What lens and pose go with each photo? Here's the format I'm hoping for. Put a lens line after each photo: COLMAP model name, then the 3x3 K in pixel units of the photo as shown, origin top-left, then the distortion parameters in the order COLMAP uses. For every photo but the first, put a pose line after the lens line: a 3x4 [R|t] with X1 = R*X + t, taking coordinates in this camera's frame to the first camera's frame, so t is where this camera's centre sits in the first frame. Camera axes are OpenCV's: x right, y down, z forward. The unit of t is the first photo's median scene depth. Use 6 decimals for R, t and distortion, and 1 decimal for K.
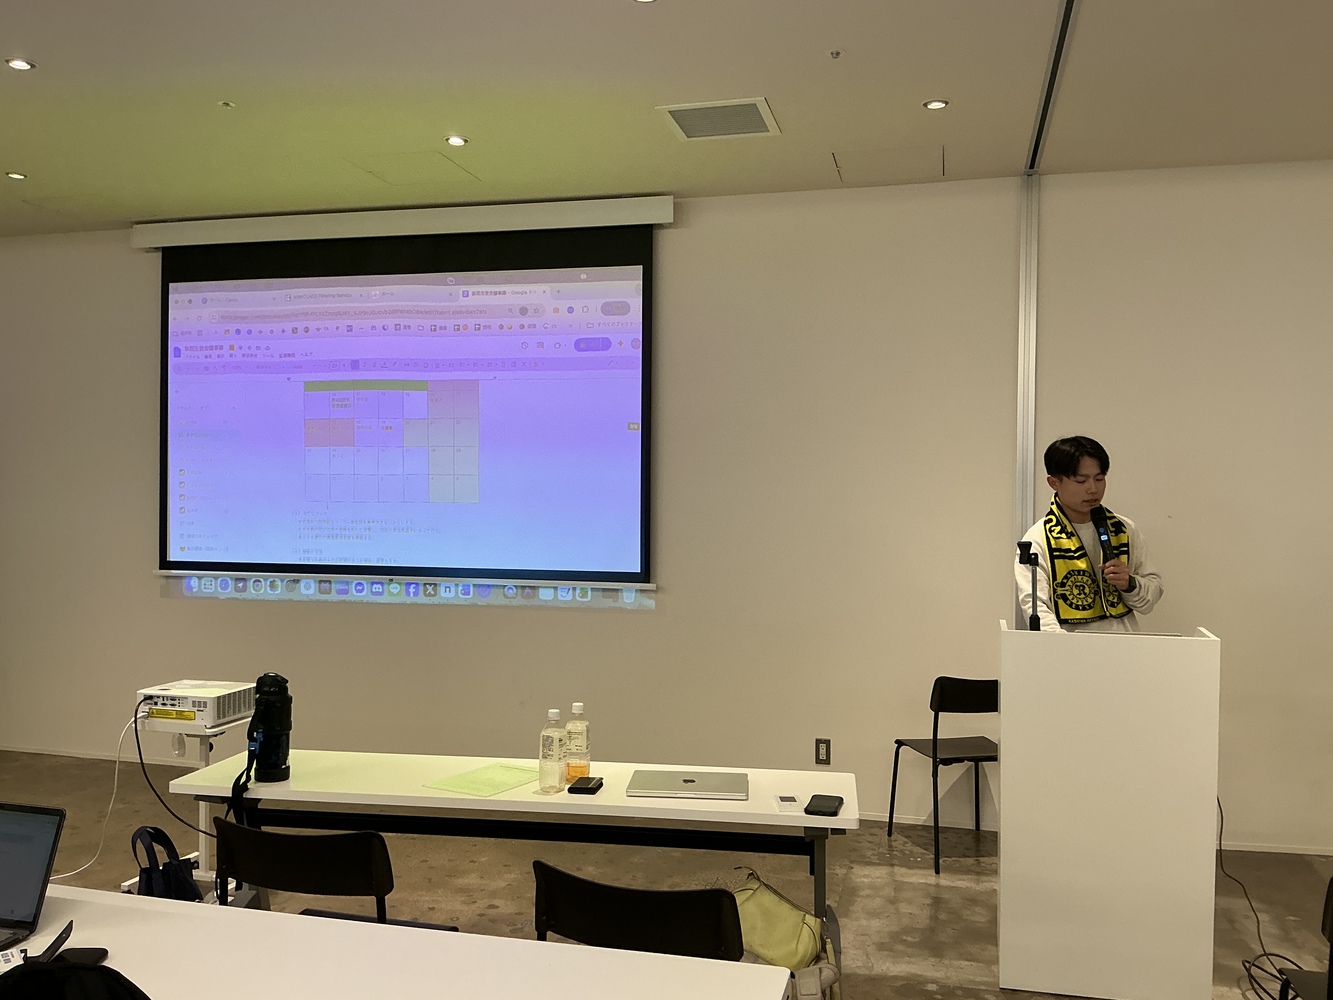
lens RADIAL K [[1105.1, 0, 666.5], [0, 1105.1, 500.0], [0, 0, 1]] dist [0.146597, -0.326977]
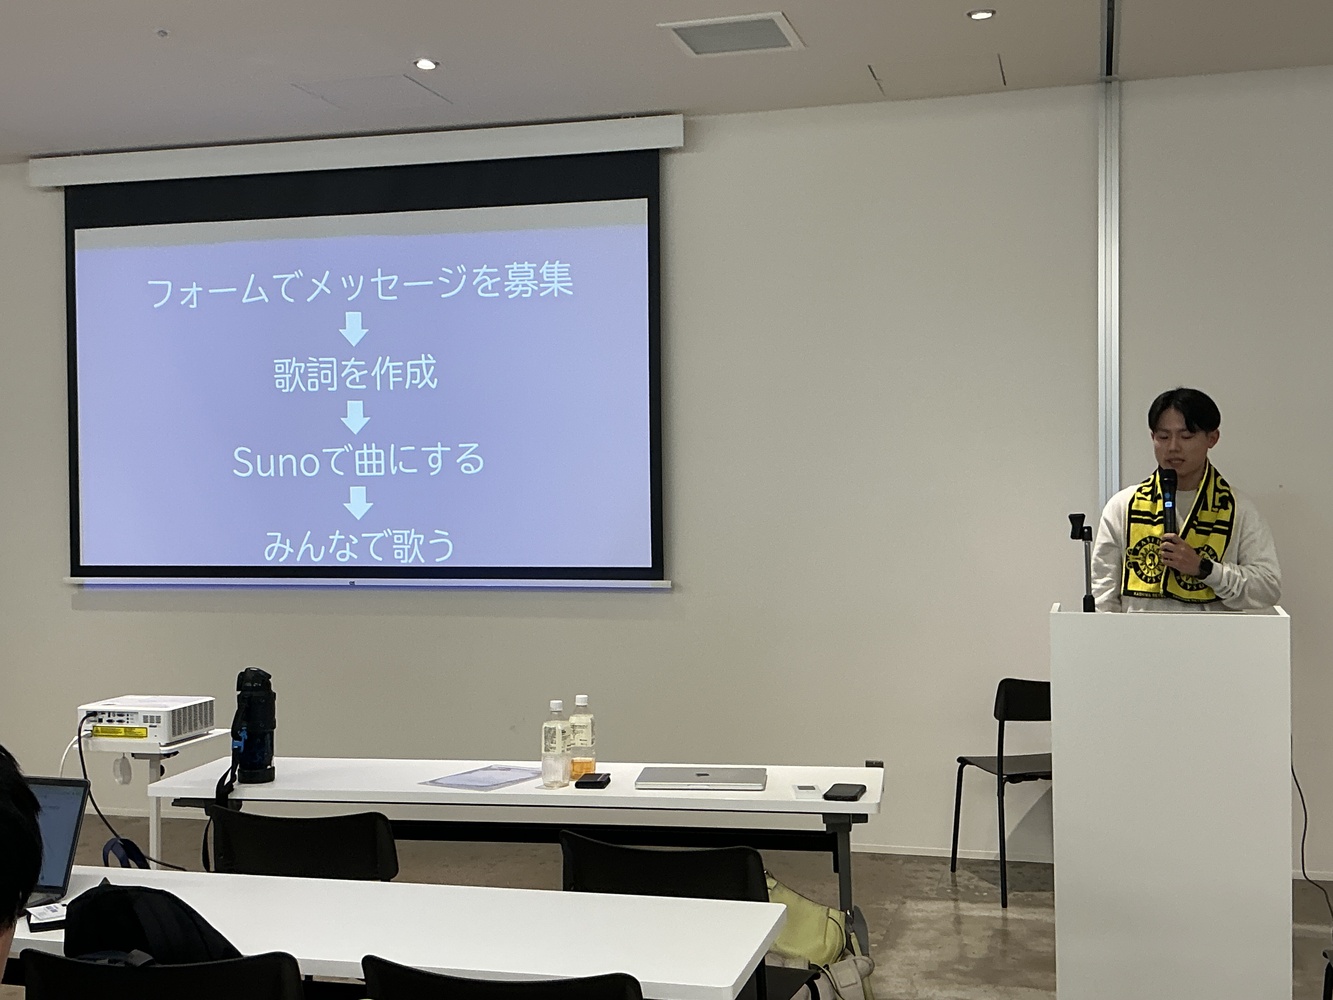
lens RADIAL K [[1539.3, 0, 666.5], [0, 1539.3, 500.0], [0, 0, 1]] dist [0.100373, -0.038734]
pose [[0.999609, -0.019570, -0.019958, 0.014573], [0.019705, 0.999784, 0.006586, 0.009813], [0.019825, -0.006977, 0.999779, -0.207966]]
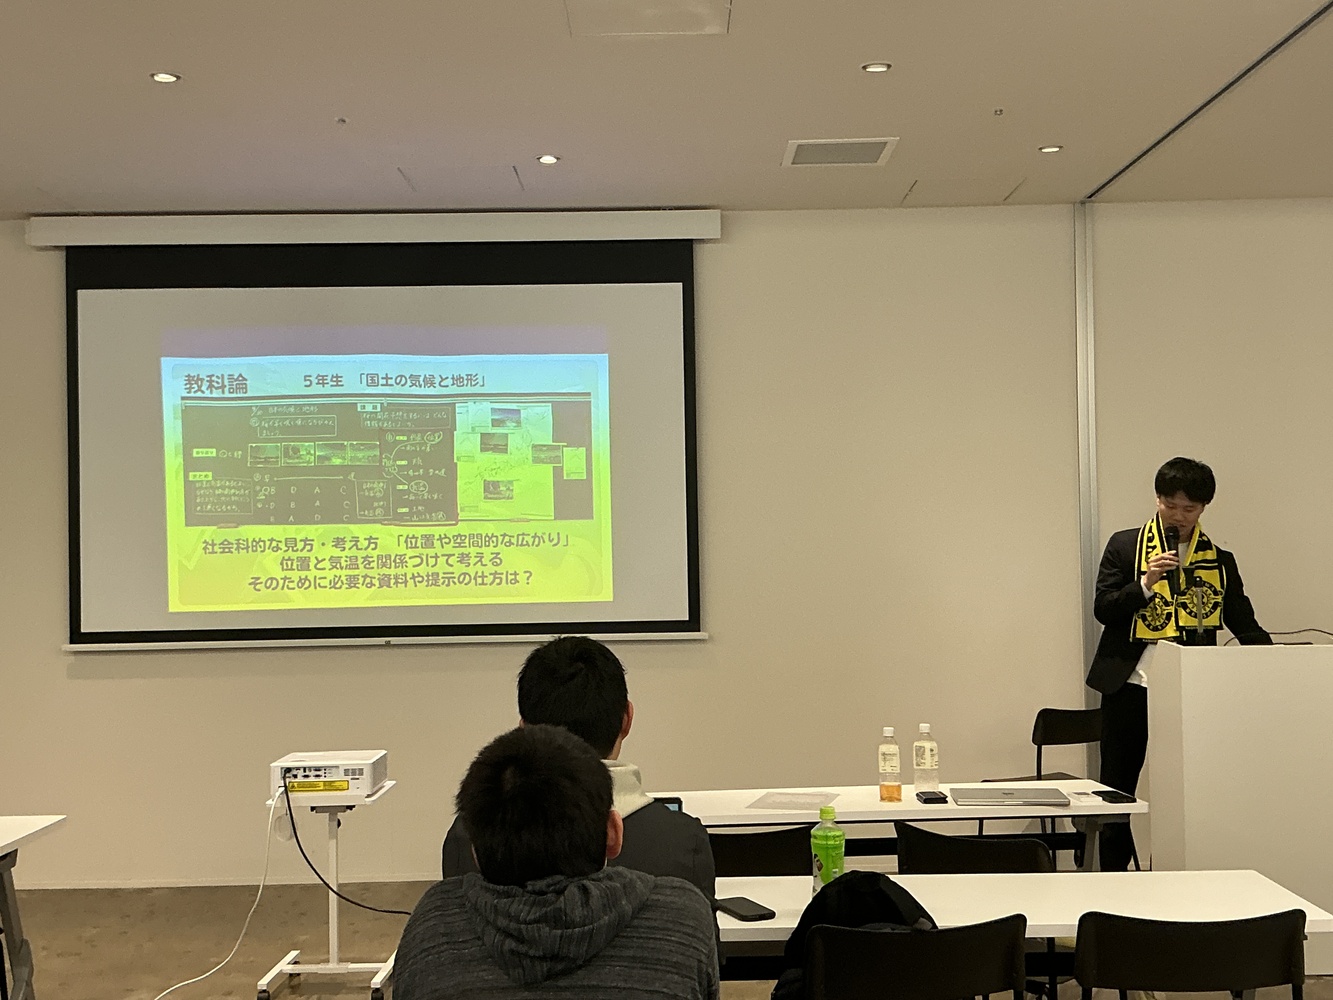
lens RADIAL K [[1563.2, 0, 666.5], [0, 1563.2, 500.0], [0, 0, 1]] dist [0.146076, -0.383464]
pose [[0.968587, -0.020964, 0.247790, -0.475030], [0.027795, 0.999323, -0.024100, -0.002766], [-0.247117, 0.030230, 0.968514, -0.316129]]
